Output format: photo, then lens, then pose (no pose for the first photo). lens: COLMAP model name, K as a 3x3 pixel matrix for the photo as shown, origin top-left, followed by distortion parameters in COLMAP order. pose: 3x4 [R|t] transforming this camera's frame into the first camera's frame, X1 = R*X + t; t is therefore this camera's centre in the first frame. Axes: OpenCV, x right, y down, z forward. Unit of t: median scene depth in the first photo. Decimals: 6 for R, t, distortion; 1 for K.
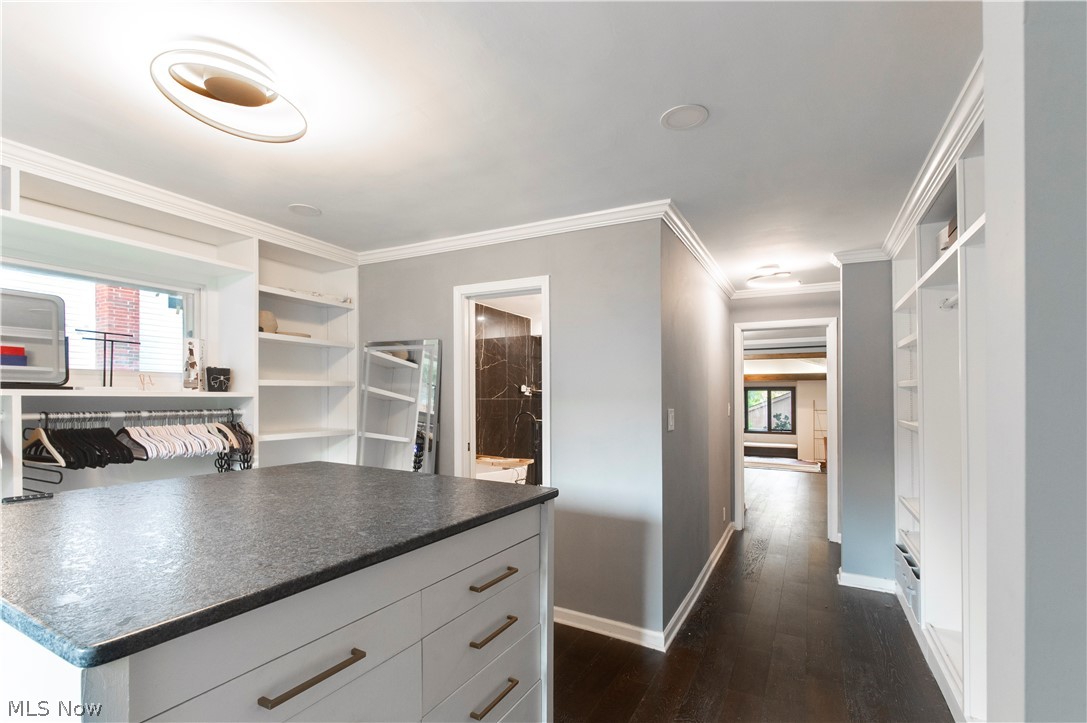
lens RADIAL K [[495.5, 0, 542.5], [0, 495.5, 390.9], [0, 0, 1]] dist [-0.001962, -0.000104]
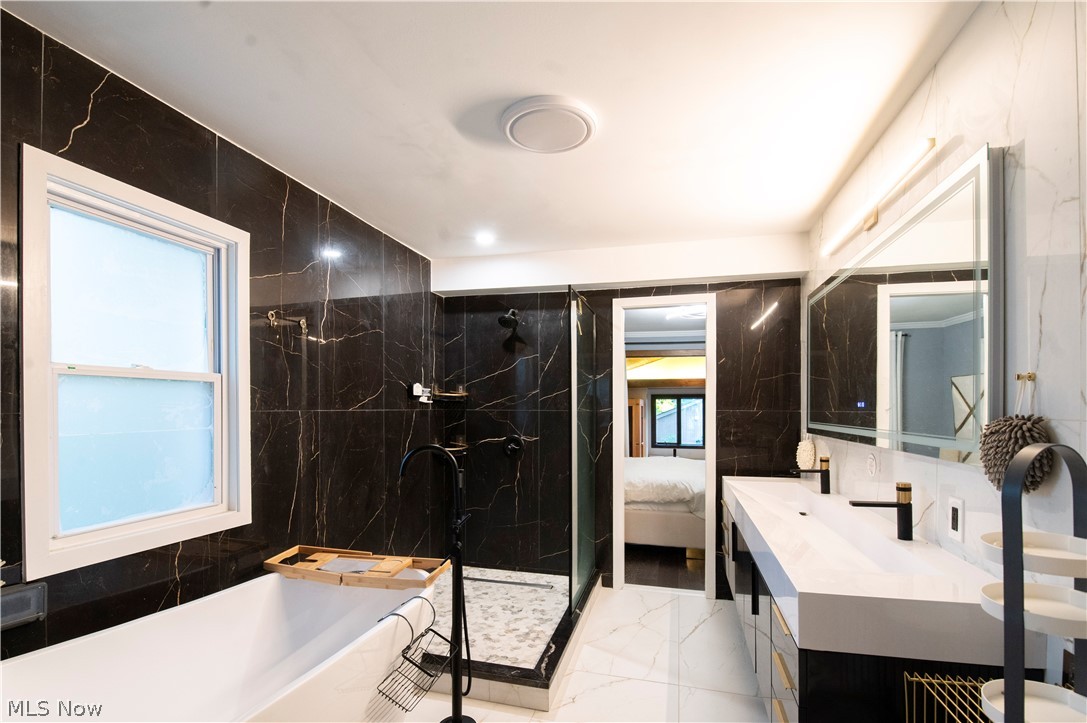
lens RADIAL K [[495.5, 0, 543.6], [0, 495.5, 400.8], [0, 0, 1]] dist [-0.001962, -0.000104]
pose [[0.973797, 0.002462, 0.227408, -0.026906], [-0.003041, 0.999993, 0.002198, 0.005109], [-0.227400, -0.002832, 0.973797, 0.451663]]
